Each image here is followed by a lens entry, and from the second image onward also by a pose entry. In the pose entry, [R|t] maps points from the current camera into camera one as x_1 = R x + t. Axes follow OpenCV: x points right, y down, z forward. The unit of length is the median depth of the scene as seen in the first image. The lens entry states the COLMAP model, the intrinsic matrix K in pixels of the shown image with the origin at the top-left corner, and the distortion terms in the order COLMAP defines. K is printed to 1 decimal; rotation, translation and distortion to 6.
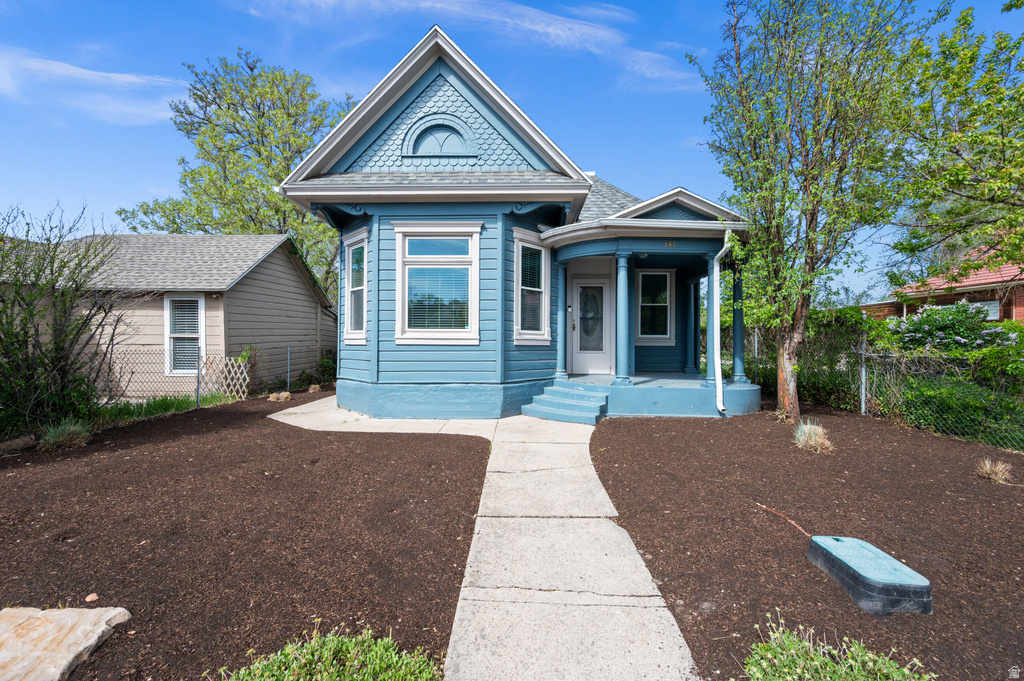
lens RADIAL K [[410.8, 0, 507.5], [0, 410.8, 346.5], [0, 0, 1]] dist [-0.000122, 0.000775]
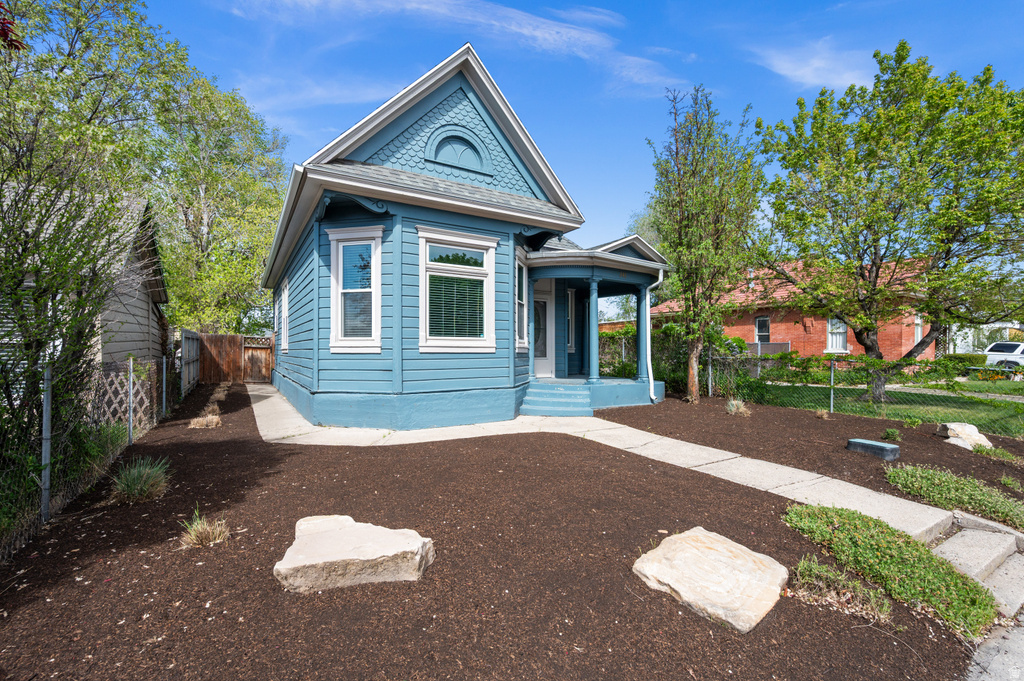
lens RADIAL K [[439.8, 0, 512.3], [0, 439.8, 354.4], [0, 0, 1]] dist [0.002844, -0.000023]
pose [[0.842352, -0.007229, 0.538879, -0.647848], [0.006086, 0.999974, 0.003900, -0.003339], [-0.538893, -0.000006, 0.842374, 0.008801]]
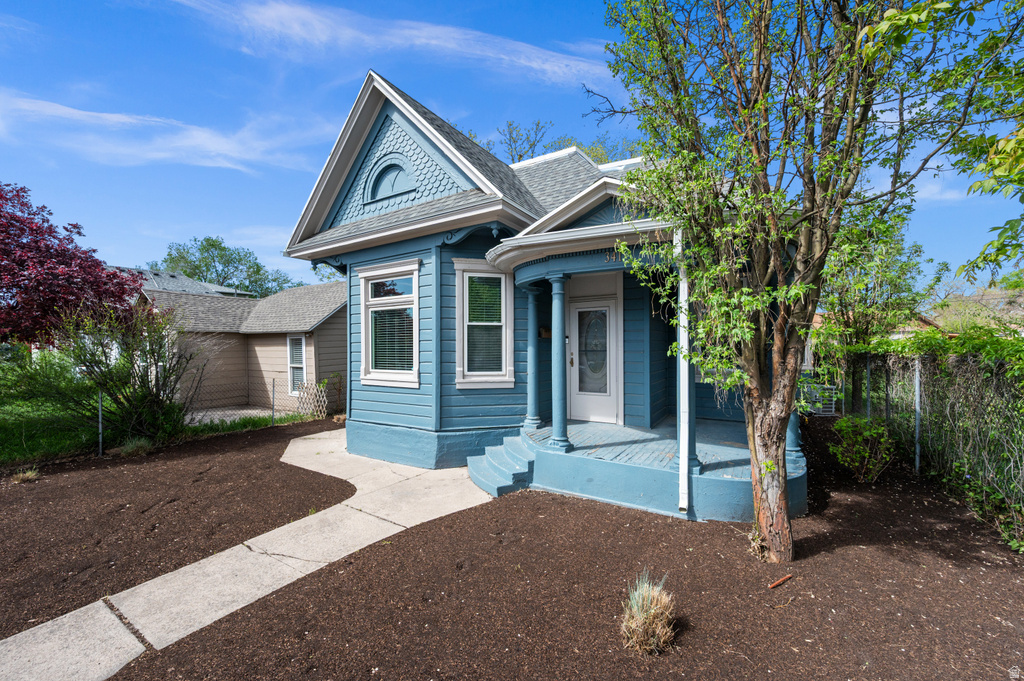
lens RADIAL K [[410.8, 0, 504.4], [0, 410.8, 351.2], [0, 0, 1]] dist [-0.000122, 0.000775]
pose [[0.852527, -0.005791, -0.522650, 0.591757], [0.007171, 0.999974, 0.000618, -0.088245], [0.522633, -0.004275, 0.852547, 0.295280]]
